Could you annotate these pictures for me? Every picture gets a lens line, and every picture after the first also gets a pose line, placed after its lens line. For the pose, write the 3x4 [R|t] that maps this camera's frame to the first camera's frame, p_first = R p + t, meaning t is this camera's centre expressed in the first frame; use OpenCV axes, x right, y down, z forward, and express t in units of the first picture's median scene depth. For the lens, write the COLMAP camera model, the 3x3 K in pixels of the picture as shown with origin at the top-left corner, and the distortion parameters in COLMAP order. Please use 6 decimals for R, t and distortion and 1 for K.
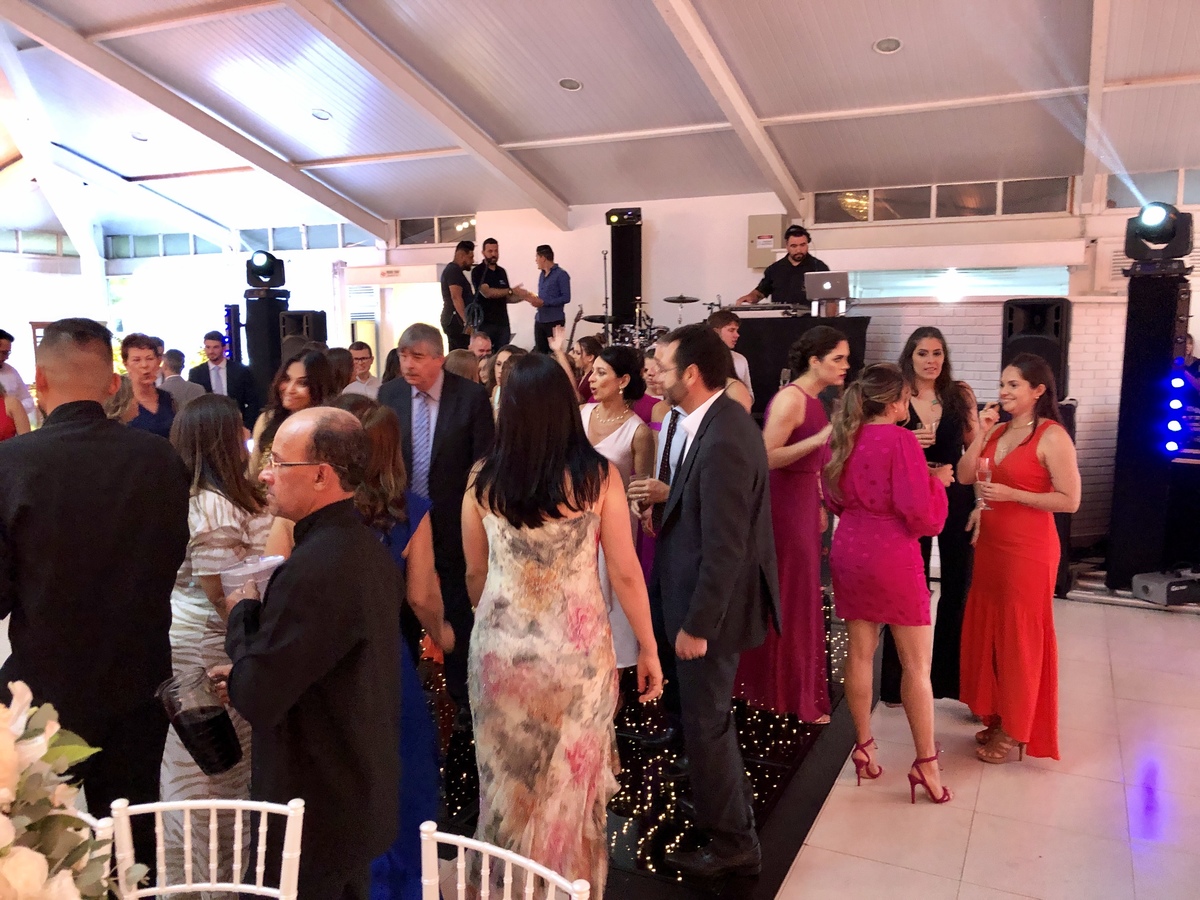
lens RADIAL K [[975.7, 0, 595.2], [0, 975.7, 444.4], [0, 0, 1]] dist [0.015453, -0.014529]
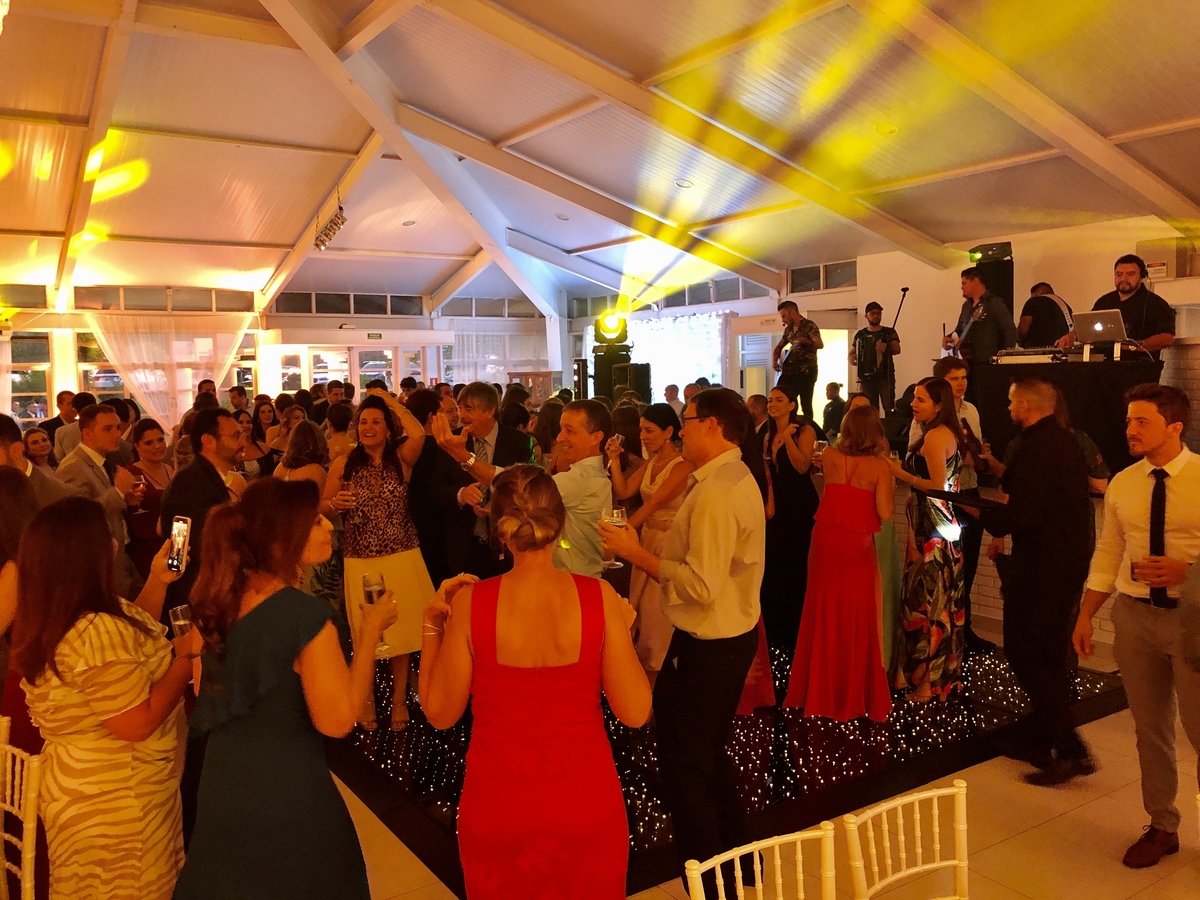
lens RADIAL K [[982.3, 0, 597.0], [0, 982.3, 450.3], [0, 0, 1]] dist [0.098156, -0.196646]
pose [[0.854463, 0.029440, -0.518677, 0.240678], [-0.047875, 0.998607, -0.022188, -0.008562], [0.517301, 0.043791, 0.854682, 0.010661]]
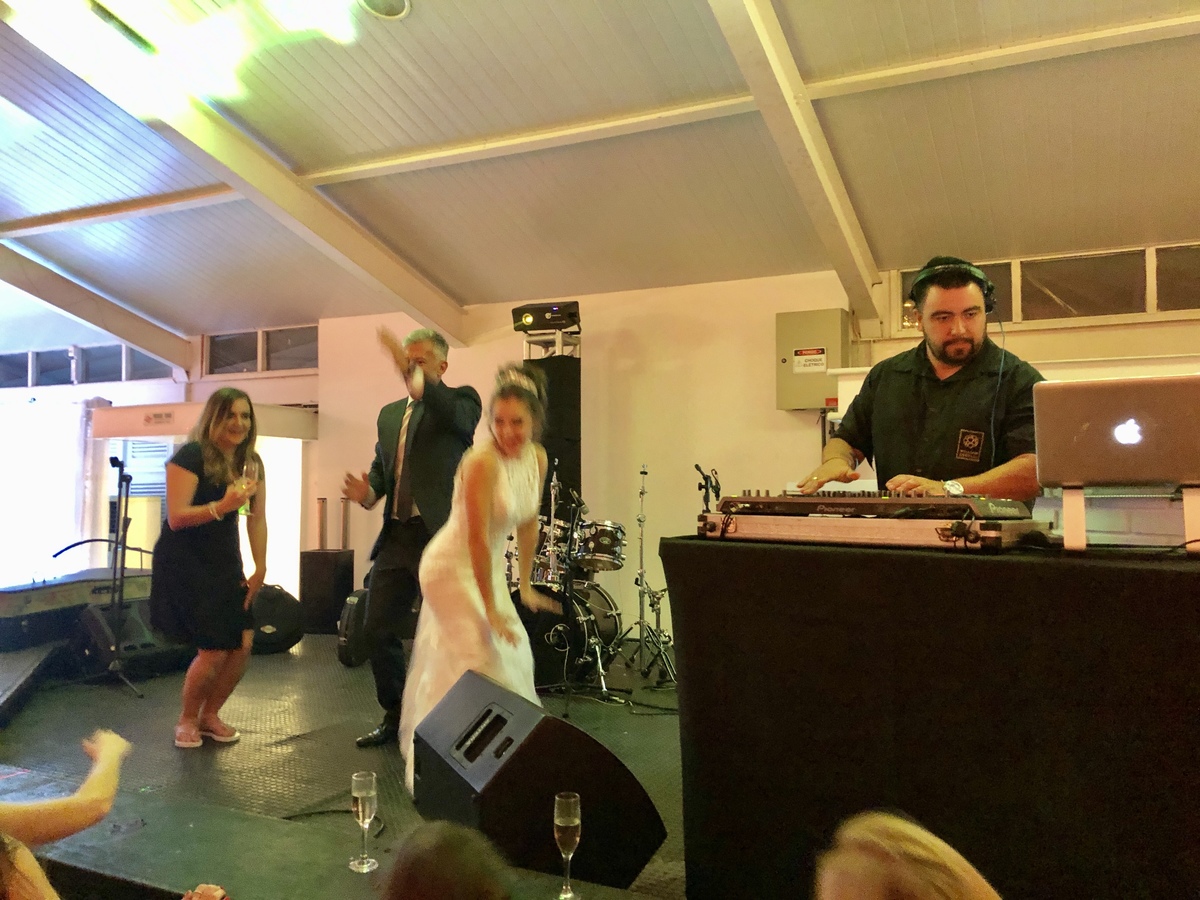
lens RADIAL K [[968.9, 0, 585.4], [0, 968.9, 444.3], [0, 0, 1]] dist [0.027760, -0.013400]
pose [[0.999657, 0.009890, -0.024239, 0.077018], [-0.013784, 0.986001, -0.166169, -0.087093], [0.022256, 0.166446, 0.985799, 0.563992]]
